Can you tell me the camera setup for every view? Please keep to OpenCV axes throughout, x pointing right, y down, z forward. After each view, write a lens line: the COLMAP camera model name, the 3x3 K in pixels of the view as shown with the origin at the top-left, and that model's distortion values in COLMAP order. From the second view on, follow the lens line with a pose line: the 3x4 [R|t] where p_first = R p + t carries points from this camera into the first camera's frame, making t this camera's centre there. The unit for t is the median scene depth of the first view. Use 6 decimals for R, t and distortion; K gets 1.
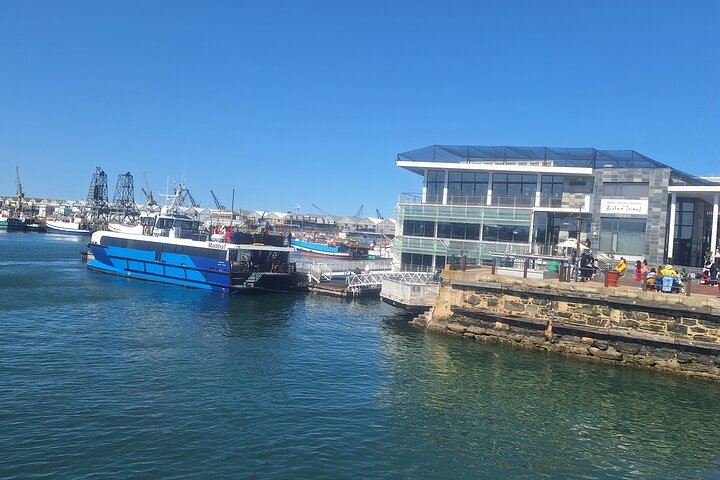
lens RADIAL K [[577.8, 0, 360.0], [0, 577.8, 240.0], [0, 0, 1]] dist [0.134917, -0.165693]
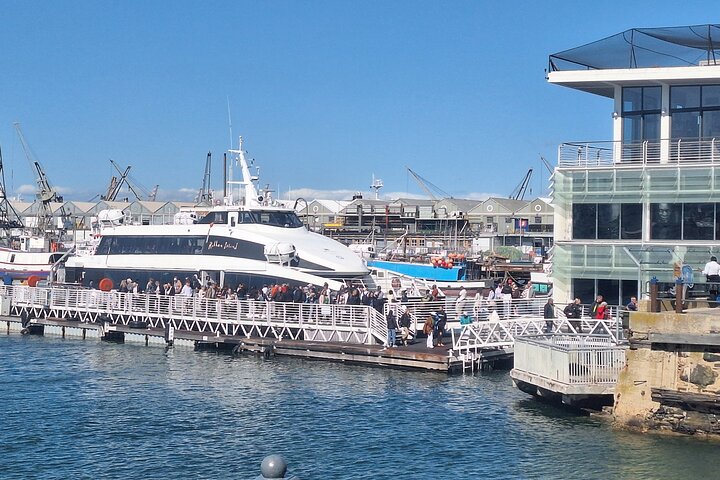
lens RADIAL K [[1388.5, 0, 360.0], [0, 1388.5, 240.0], [0, 0, 1]] dist [0.174838, -0.005574]
pose [[0.990255, -0.060010, -0.125674, 0.056238], [0.058409, 0.998158, -0.016382, 0.000712], [0.126426, 0.008882, 0.991936, -0.087600]]
